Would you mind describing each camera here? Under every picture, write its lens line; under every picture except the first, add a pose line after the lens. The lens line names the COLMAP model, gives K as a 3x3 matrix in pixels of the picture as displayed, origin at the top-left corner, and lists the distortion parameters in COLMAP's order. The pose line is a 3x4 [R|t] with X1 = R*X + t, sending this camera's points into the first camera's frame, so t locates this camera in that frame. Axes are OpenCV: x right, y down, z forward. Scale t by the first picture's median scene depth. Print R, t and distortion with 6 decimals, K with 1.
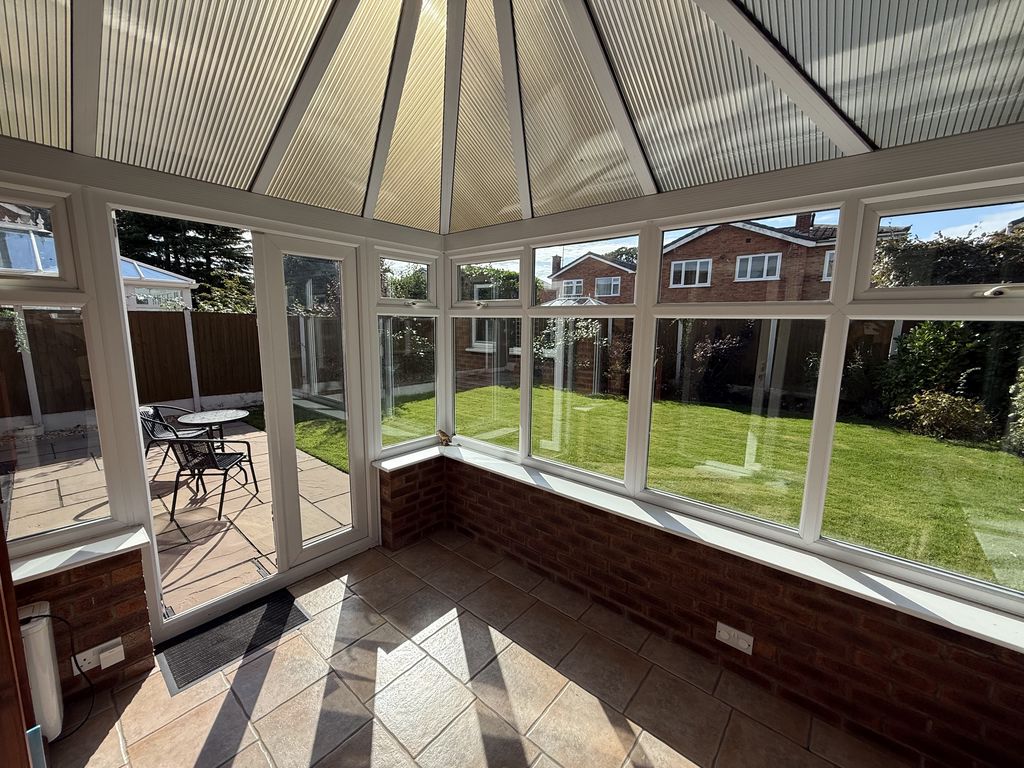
lens RADIAL K [[409.2, 0, 512.0], [0, 409.2, 384.0], [0, 0, 1]] dist [-0.001930, -0.000175]
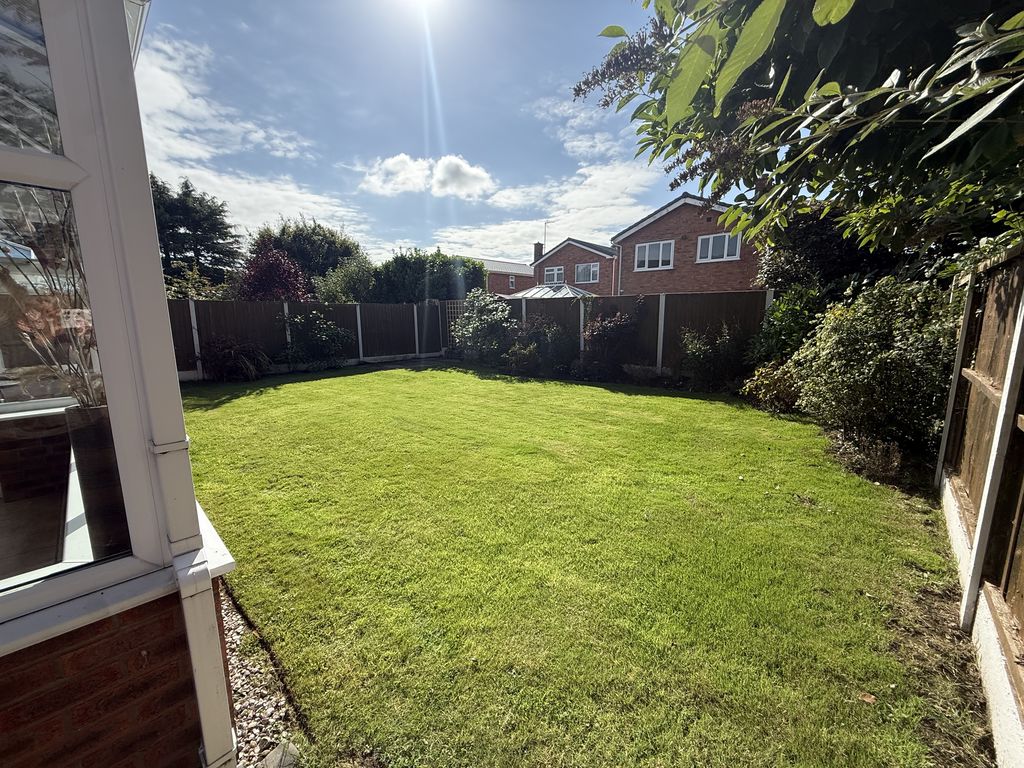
lens RADIAL K [[409.2, 0, 512.0], [0, 409.2, 384.0], [0, 0, 1]] dist [-0.001930, -0.000175]
pose [[0.998205, -0.004462, -0.059722, 0.160684], [0.005457, 0.999849, 0.016511, 0.015296], [0.059640, -0.016807, 0.998078, 0.007593]]
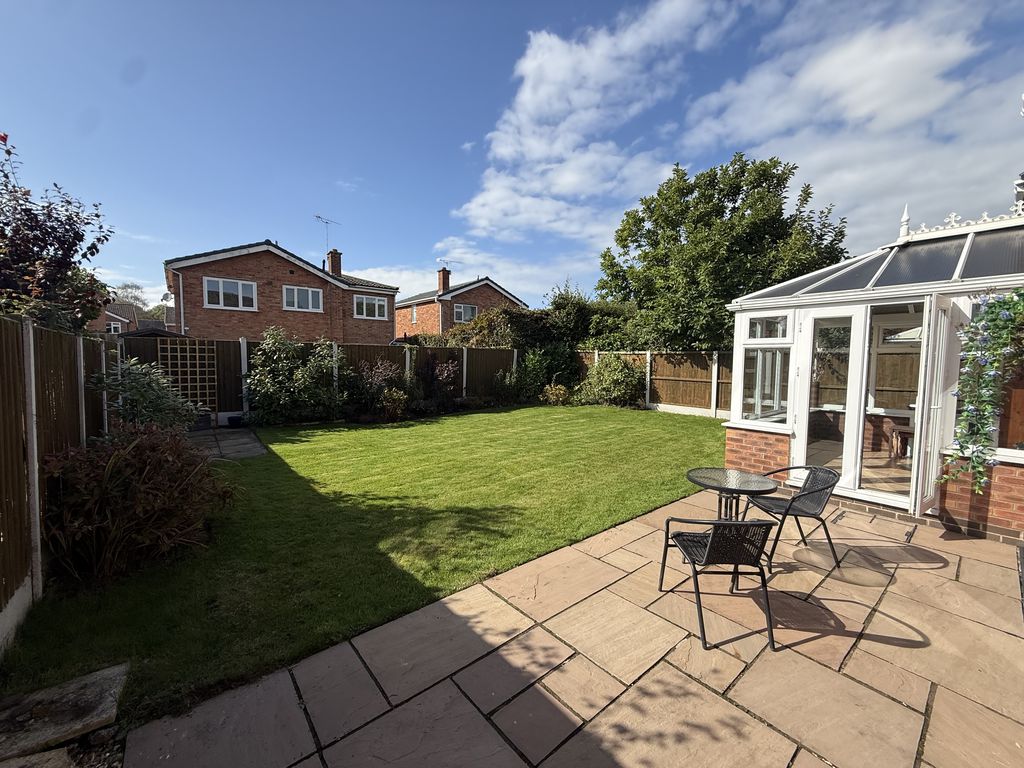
lens RADIAL K [[409.2, 0, 512.0], [0, 409.2, 384.0], [0, 0, 1]] dist [-0.001930, -0.000175]
pose [[0.168195, -0.076481, 0.982782, -0.355384], [0.137650, 0.989040, 0.053410, -0.042437], [-0.976096, 0.126296, 0.176879, 0.278907]]
